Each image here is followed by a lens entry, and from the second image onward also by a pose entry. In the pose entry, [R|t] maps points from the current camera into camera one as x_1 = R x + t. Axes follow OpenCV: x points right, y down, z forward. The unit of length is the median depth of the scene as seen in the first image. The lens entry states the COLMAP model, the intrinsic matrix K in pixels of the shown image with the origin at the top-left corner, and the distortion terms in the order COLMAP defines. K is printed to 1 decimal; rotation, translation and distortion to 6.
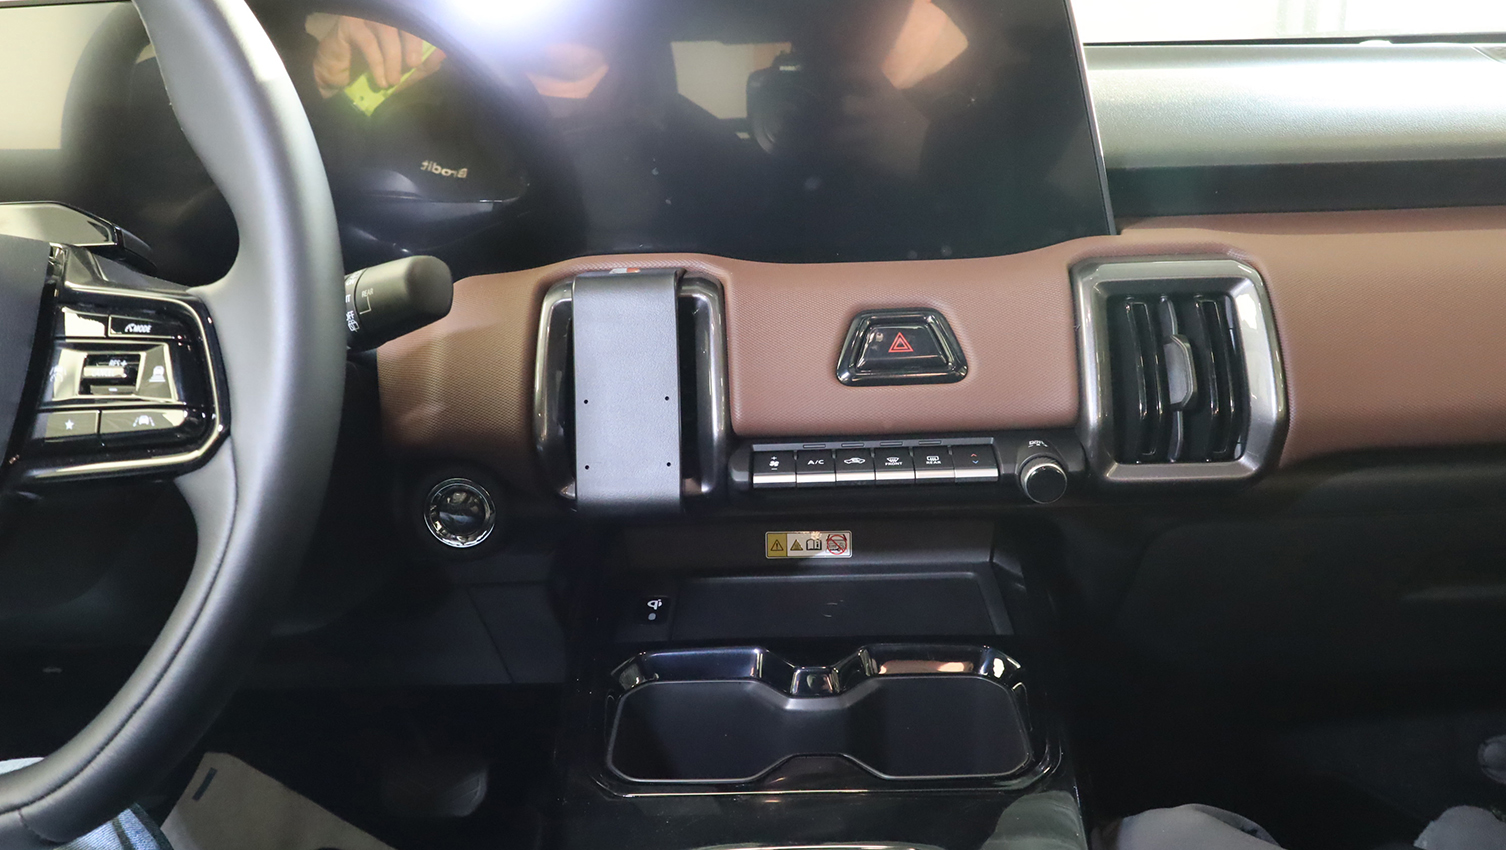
lens RADIAL K [[1345.5, 0, 753.0], [0, 1345.5, 425.0], [0, 0, 1]] dist [0.084387, 0.005865]
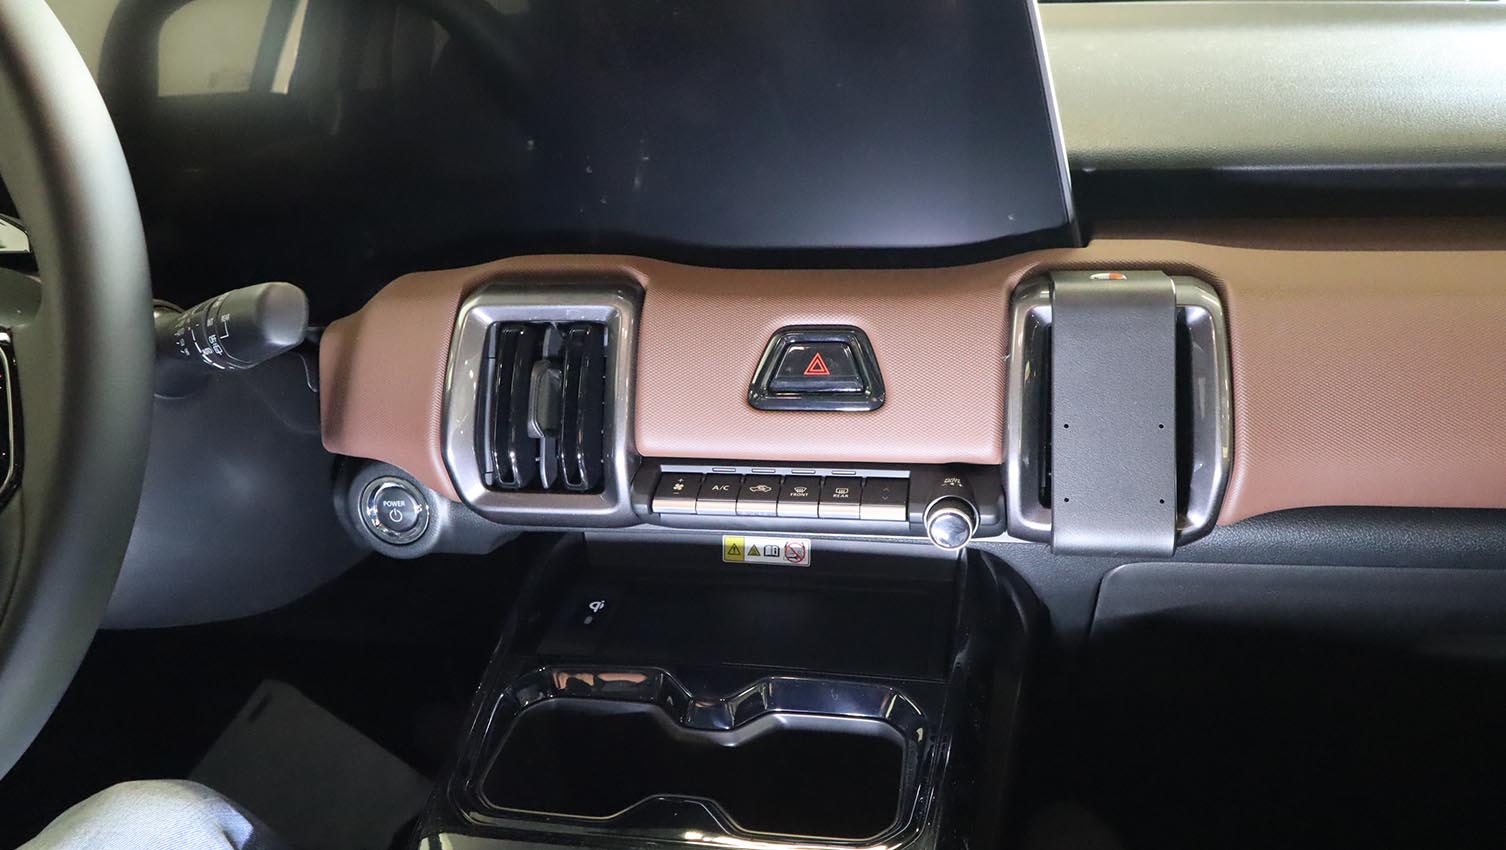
lens RADIAL K [[1345.5, 0, 753.0], [0, 1345.5, 425.0], [0, 0, 1]] dist [0.084387, 0.005865]
pose [[0.984502, 0.046652, -0.169052, 0.233404], [-0.032900, 0.995985, 0.083256, -0.099202], [0.172258, -0.076404, 0.982084, 0.067278]]
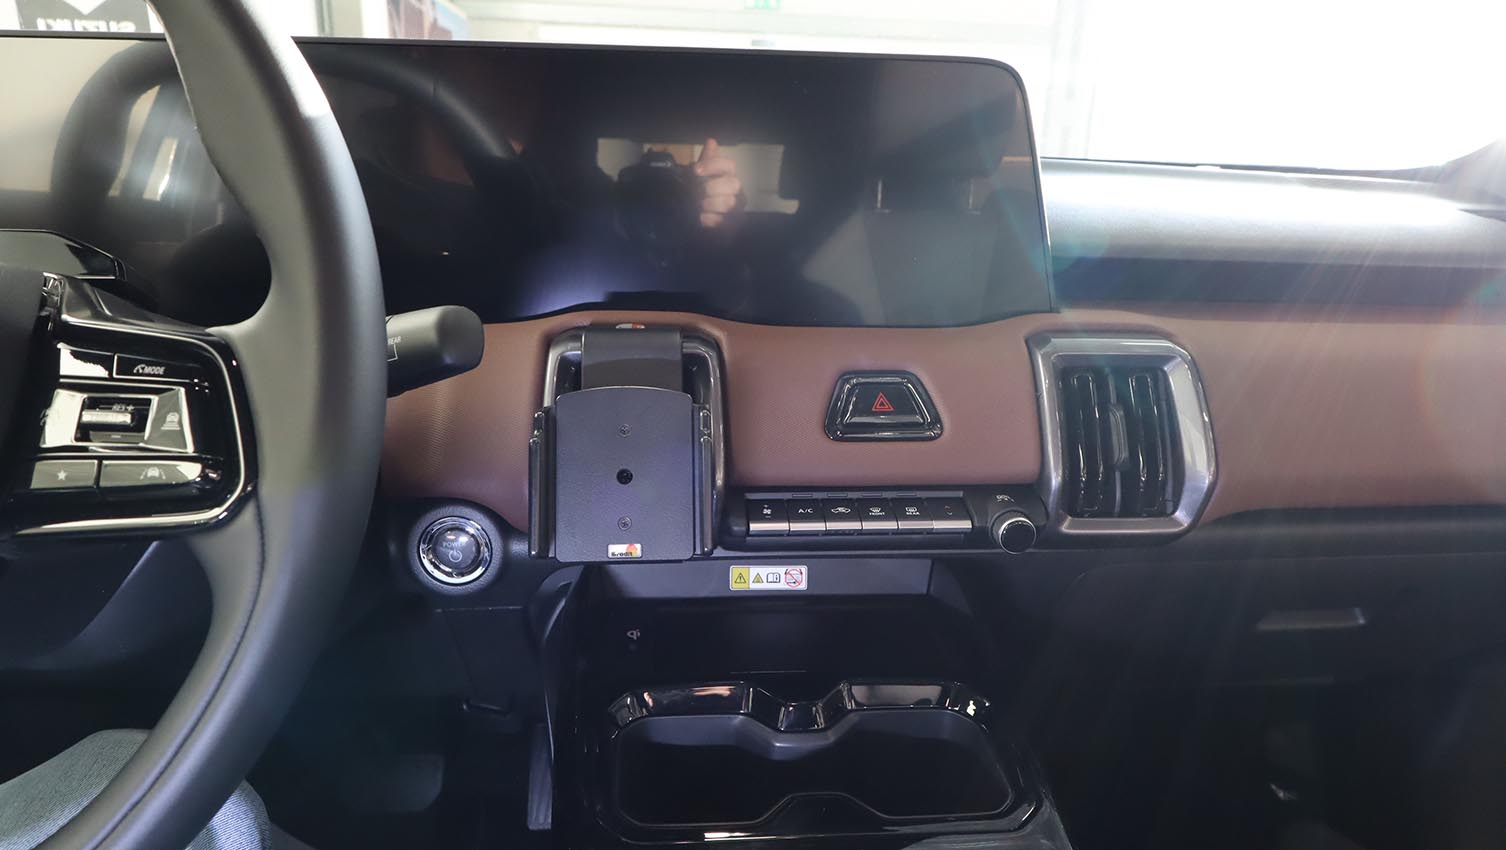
lens RADIAL K [[1026.8, 0, 753.0], [0, 1026.8, 425.0], [0, 0, 1]] dist [0.071815, -0.000236]
pose [[0.990522, 0.029895, 0.134059, -0.109154], [-0.027191, 0.999389, -0.021957, -0.022363], [-0.134634, 0.018104, 0.990730, 0.192688]]
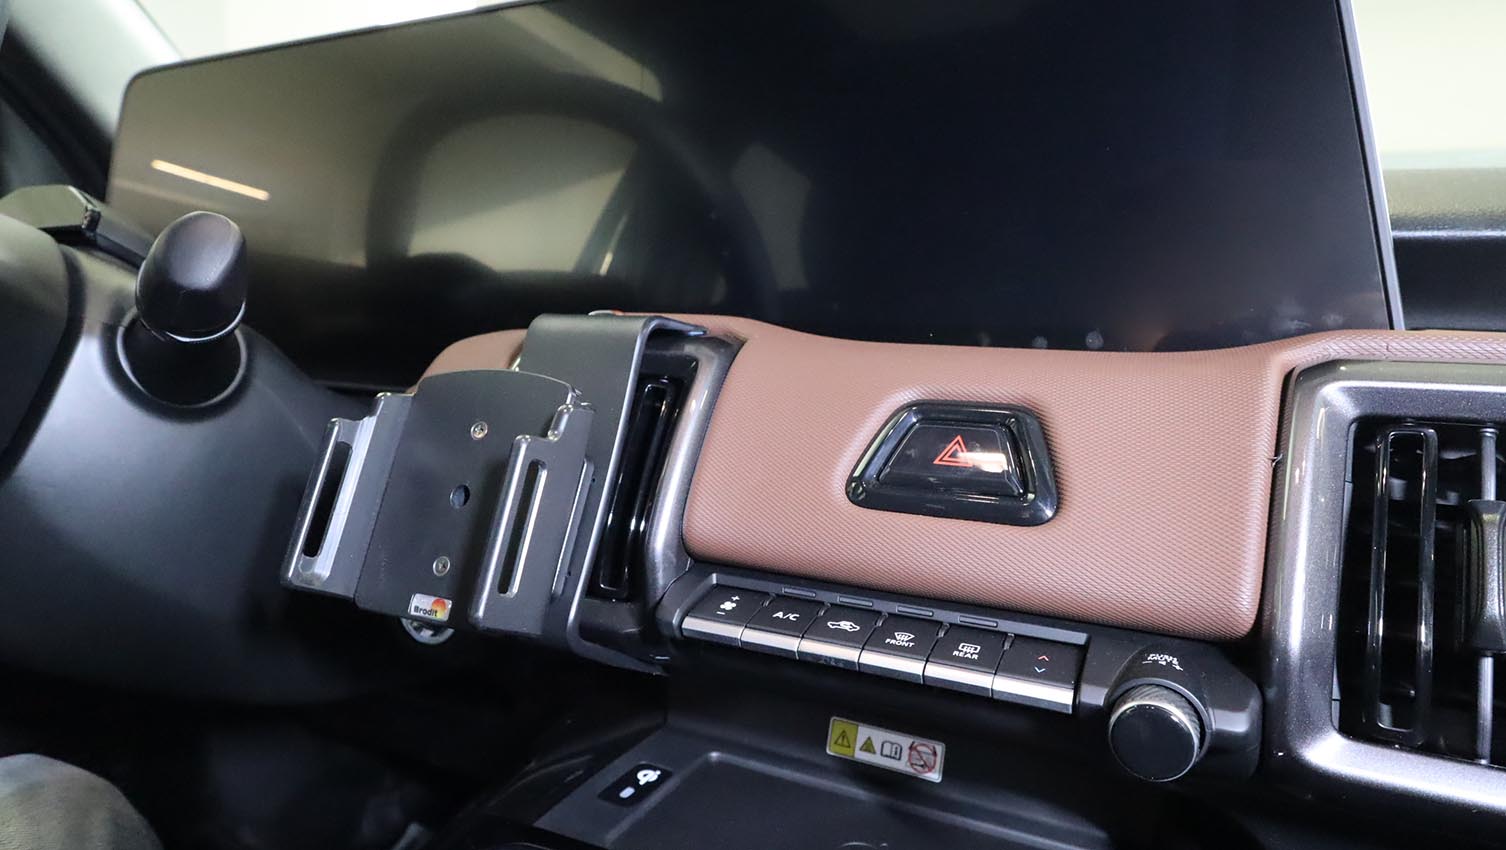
lens RADIAL K [[967.2, 0, 753.0], [0, 967.2, 425.0], [0, 0, 1]] dist [-0.000292, -0.000646]
pose [[0.895677, 0.109755, -0.430949, 0.222206], [-0.185549, 0.972917, -0.137856, 0.006113], [0.404147, 0.203436, 0.891784, 0.581659]]
